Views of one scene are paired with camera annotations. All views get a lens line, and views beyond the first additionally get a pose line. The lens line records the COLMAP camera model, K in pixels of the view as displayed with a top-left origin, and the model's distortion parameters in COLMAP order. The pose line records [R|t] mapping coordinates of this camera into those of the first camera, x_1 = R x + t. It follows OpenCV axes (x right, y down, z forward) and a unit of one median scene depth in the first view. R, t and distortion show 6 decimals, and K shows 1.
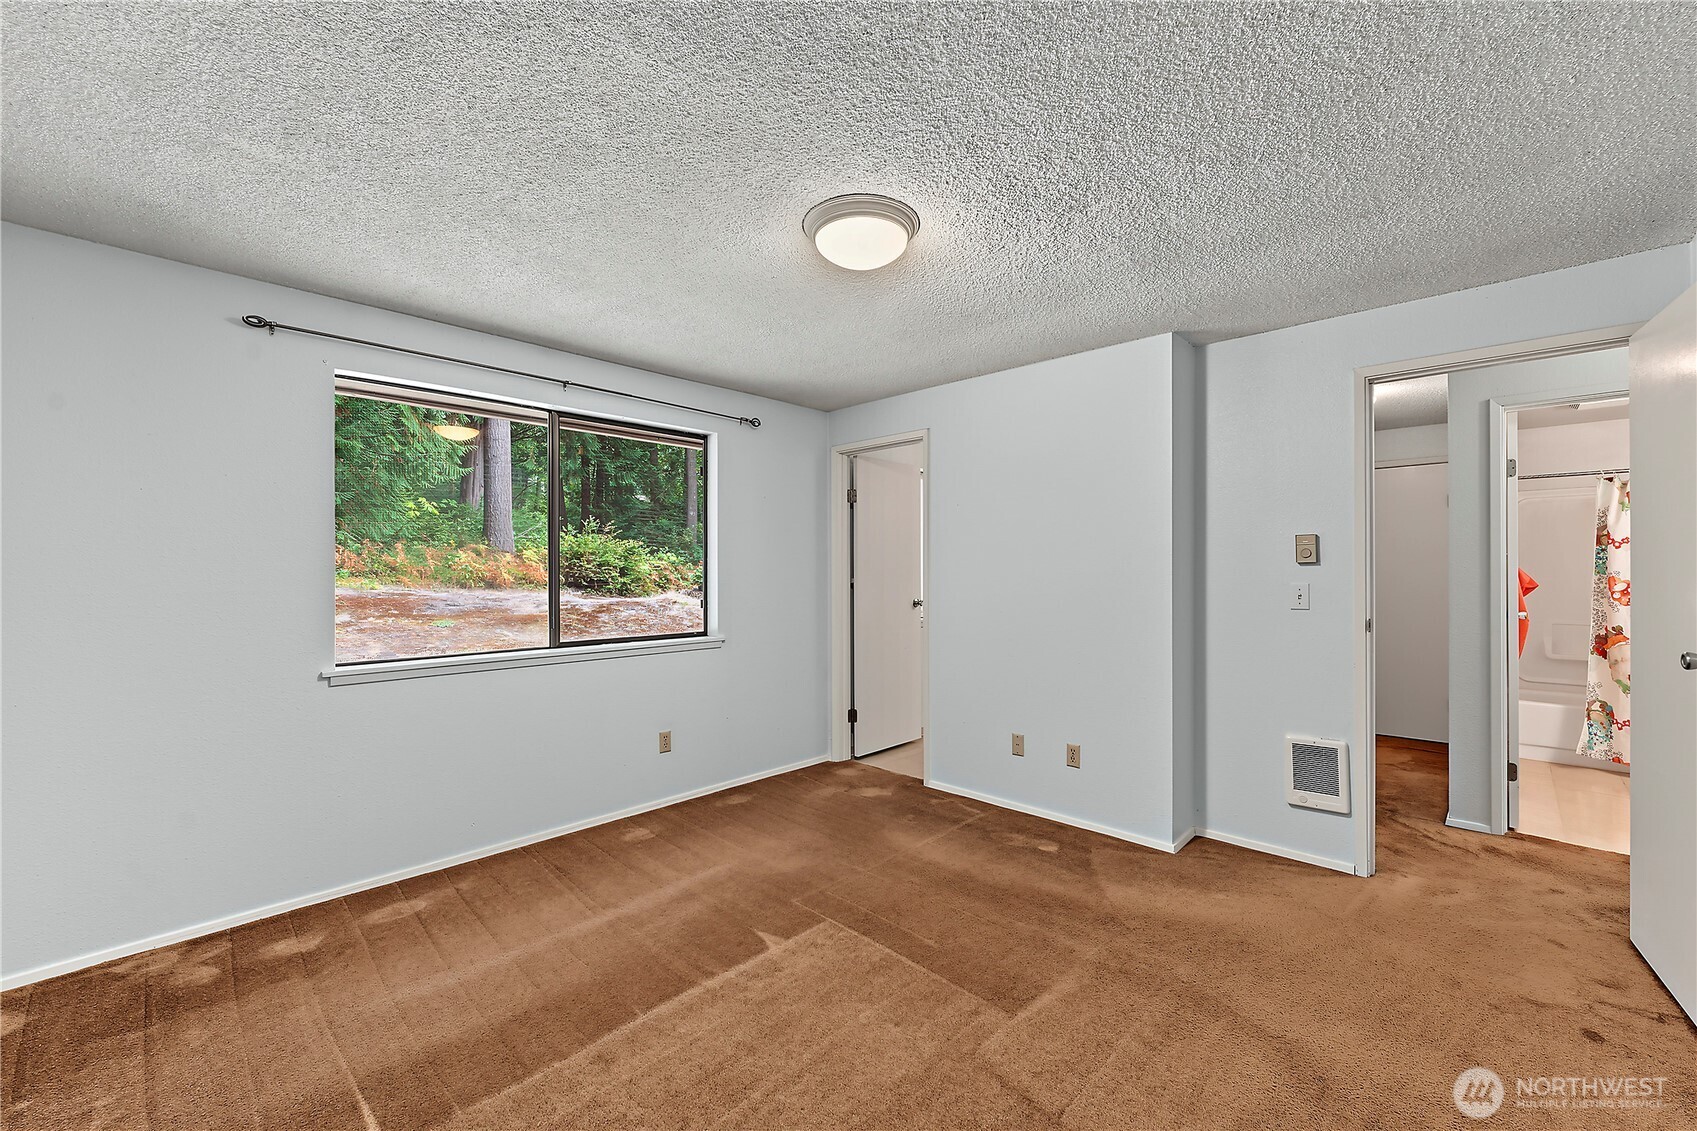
lens RADIAL K [[686.4, 0, 853.9], [0, 686.4, 570.2], [0, 0, 1]] dist [-0.003196, 0.001640]
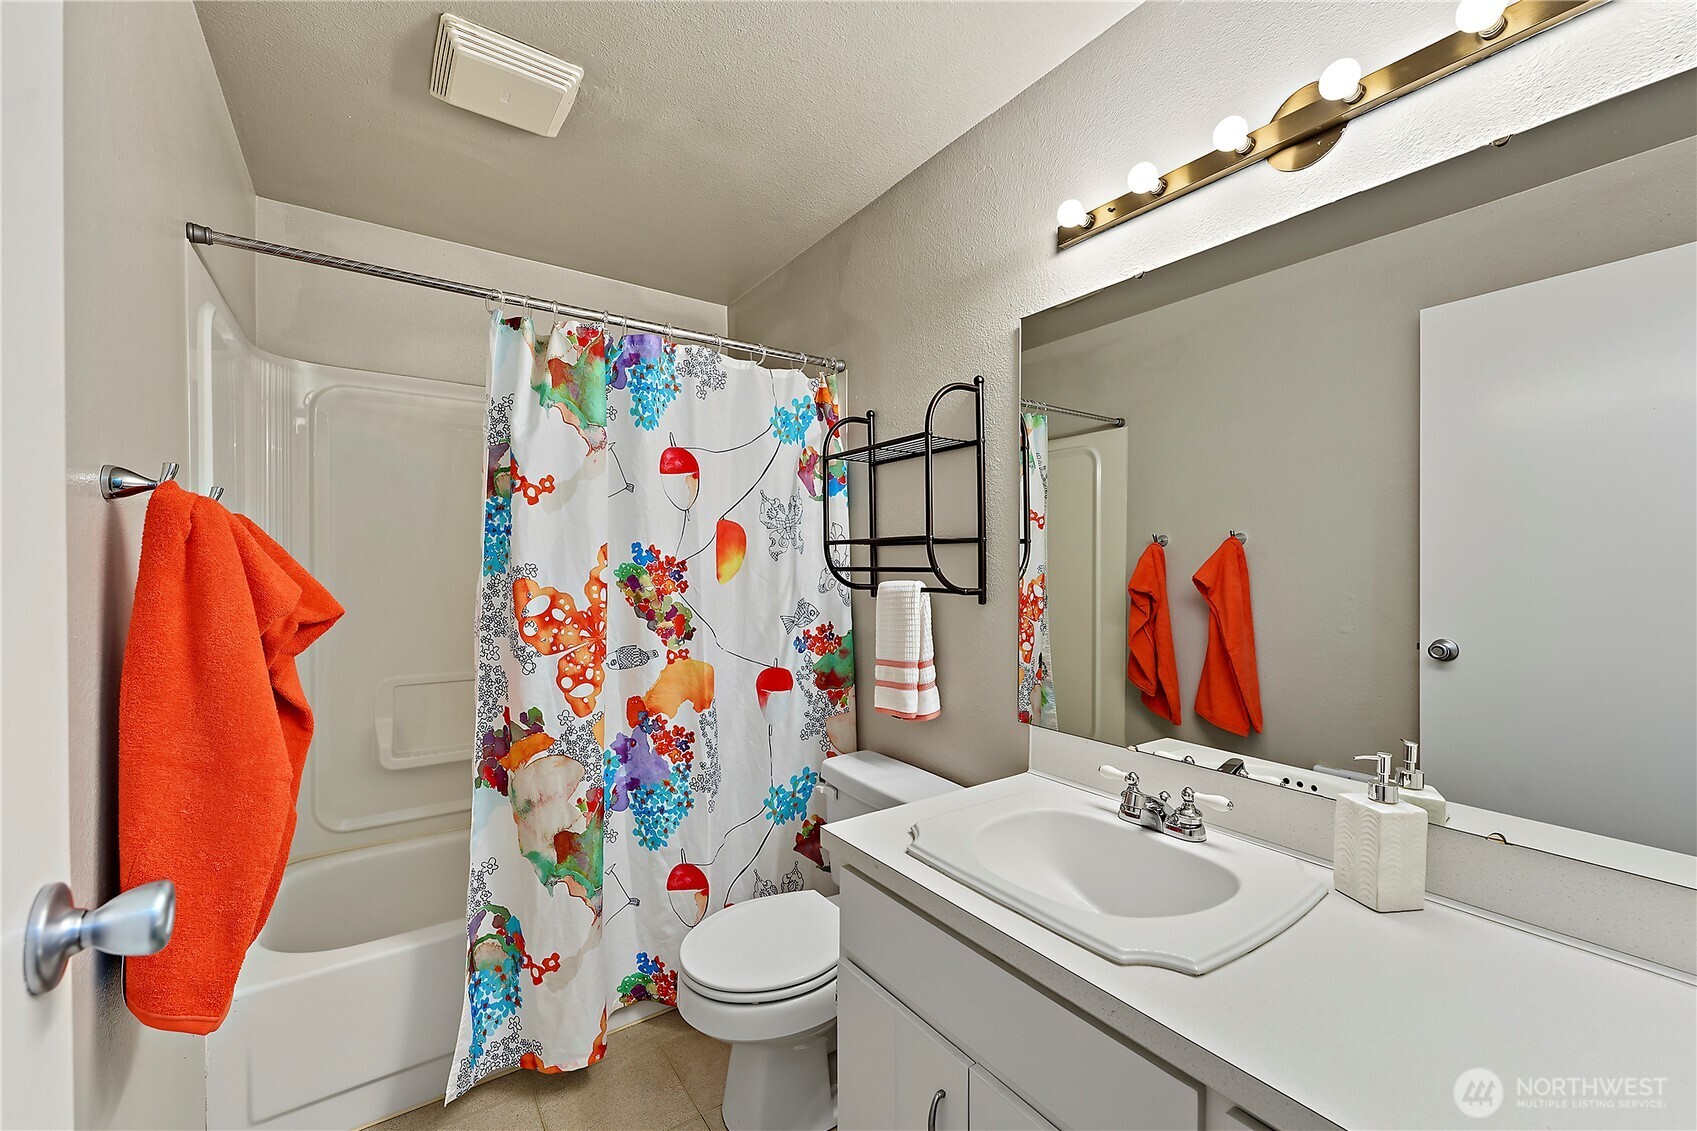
lens RADIAL K [[686.4, 0, 844.4], [0, 686.4, 563.2], [0, 0, 1]] dist [-0.003196, 0.001640]
pose [[0.205605, 0.000432, 0.978635, 0.764265], [-0.001262, 0.999999, -0.000176, 0.000746], [-0.978634, -0.001199, 0.205605, 0.739091]]
